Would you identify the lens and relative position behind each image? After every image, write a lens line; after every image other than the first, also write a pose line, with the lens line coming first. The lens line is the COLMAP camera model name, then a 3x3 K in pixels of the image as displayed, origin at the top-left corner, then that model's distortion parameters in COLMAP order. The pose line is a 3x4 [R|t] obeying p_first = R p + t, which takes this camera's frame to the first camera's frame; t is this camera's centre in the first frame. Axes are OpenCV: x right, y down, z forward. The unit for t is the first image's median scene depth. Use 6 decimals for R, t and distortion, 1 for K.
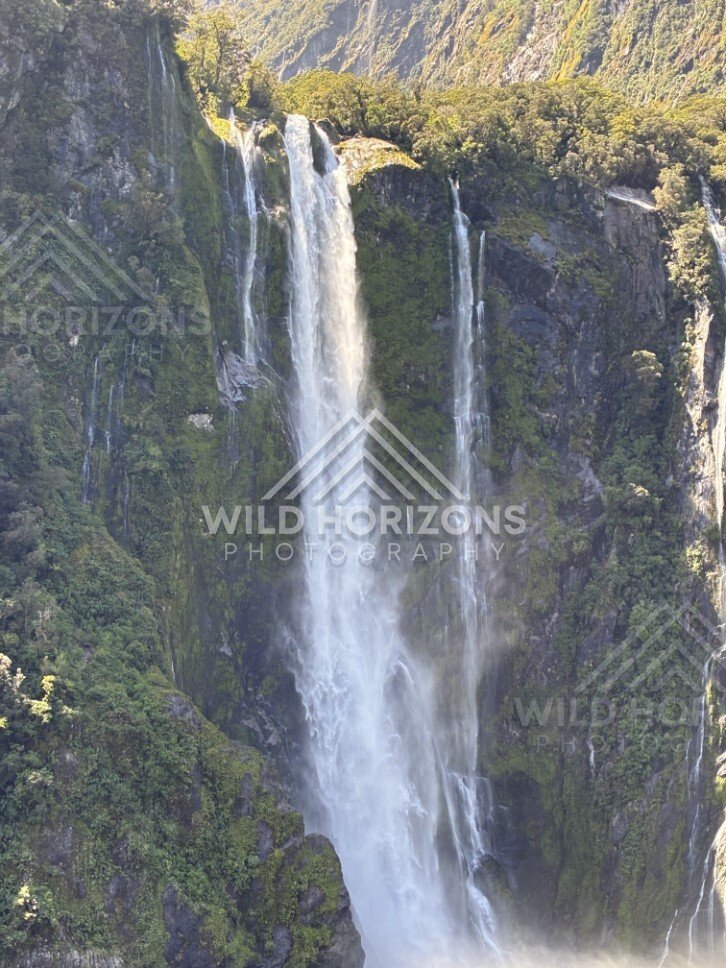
lens RADIAL K [[1472.4, 0, 316.3], [0, 1472.4, 485.3], [0, 0, 1]] dist [0.163332, -0.545673]
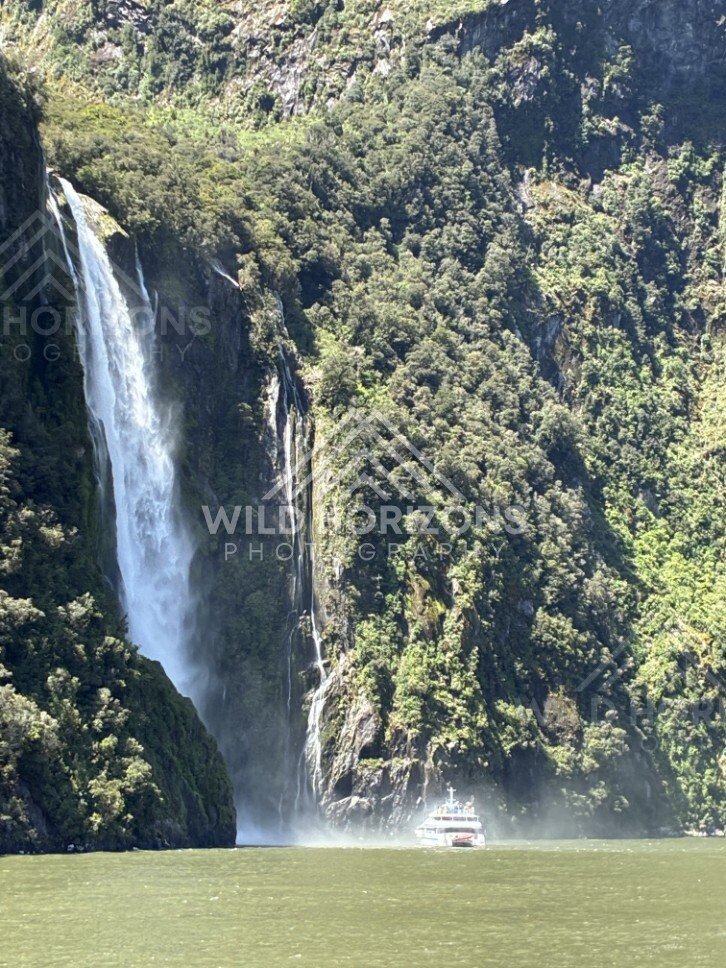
lens RADIAL K [[2093.6, 0, 366.2], [0, 2093.6, 460.5], [0, 0, 1]] dist [0.331878, -2.138594]
pose [[0.722047, 0.113116, 0.682534, -0.965201], [-0.198513, 0.978933, 0.047768, -0.144190], [-0.662752, -0.169983, 0.729291, -0.487452]]
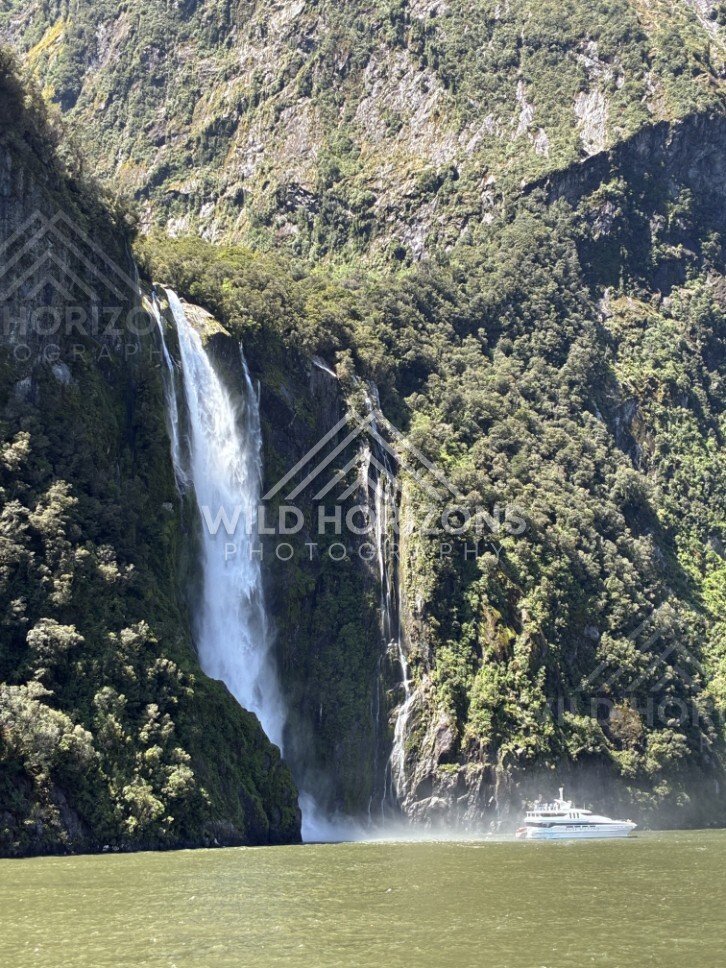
lens RADIAL K [[1456.8, 0, 360.1], [0, 1456.8, 467.2], [0, 0, 1]] dist [0.293866, -1.482967]
pose [[0.823200, 0.114837, 0.556016, -0.639198], [-0.145761, 0.989253, 0.011489, -0.107875], [-0.548721, -0.090503, 0.831092, -0.370542]]
